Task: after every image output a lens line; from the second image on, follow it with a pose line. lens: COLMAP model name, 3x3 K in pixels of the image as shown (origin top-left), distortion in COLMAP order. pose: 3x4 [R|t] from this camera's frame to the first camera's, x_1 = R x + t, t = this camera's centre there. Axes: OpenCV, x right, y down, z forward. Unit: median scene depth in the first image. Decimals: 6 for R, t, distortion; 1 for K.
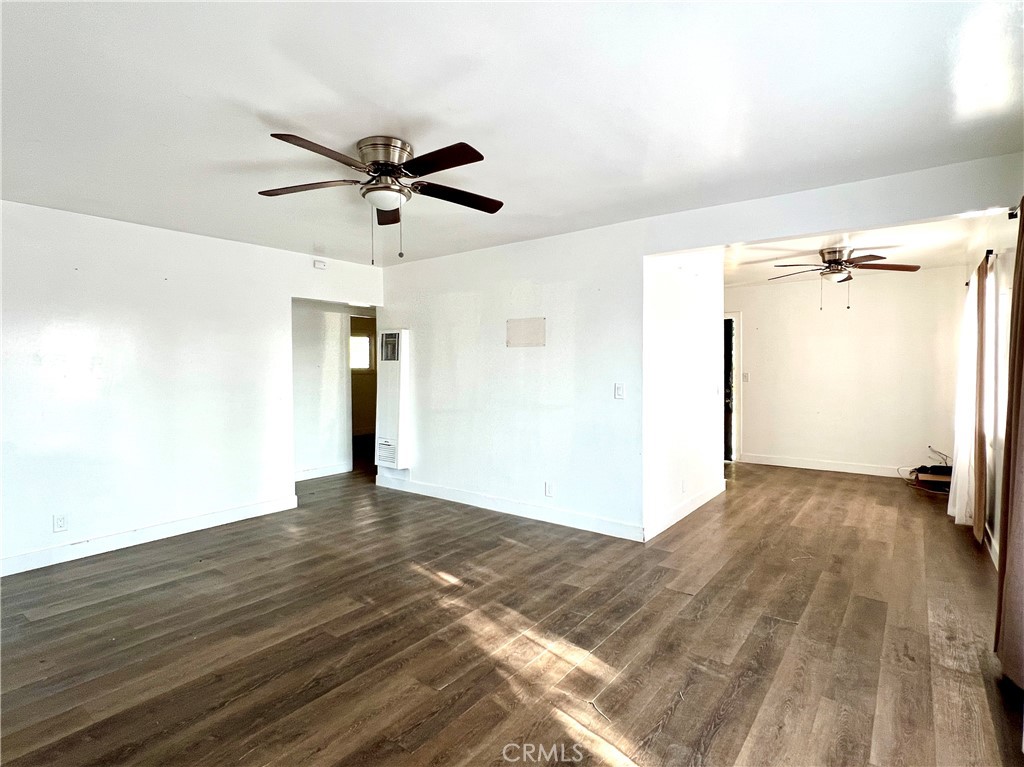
lens RADIAL K [[482.0, 0, 515.1], [0, 482.0, 382.6], [0, 0, 1]] dist [-0.000352, 0.001073]
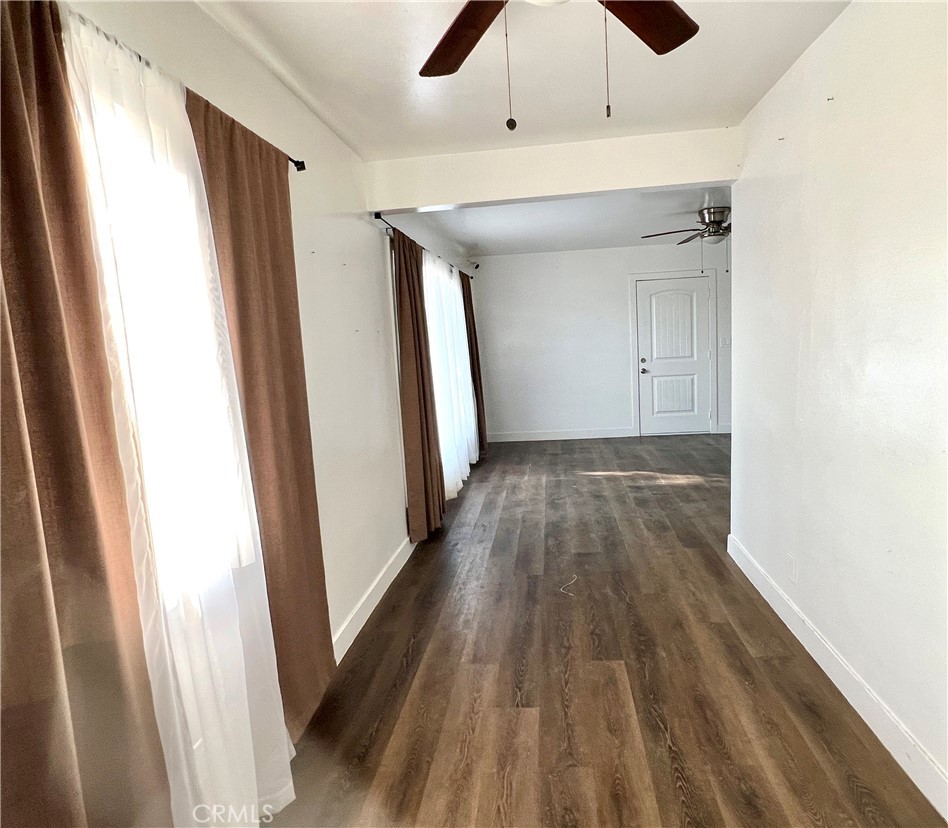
lens RADIAL K [[573.3, 0, 506.4], [0, 573.3, 408.3], [0, 0, 1]] dist [-0.005149, 0.003221]
pose [[-0.816591, 0.119591, -0.564691, 1.398837], [0.039737, 0.987628, 0.151698, -0.080062], [0.575847, 0.101436, -0.811241, 1.994661]]
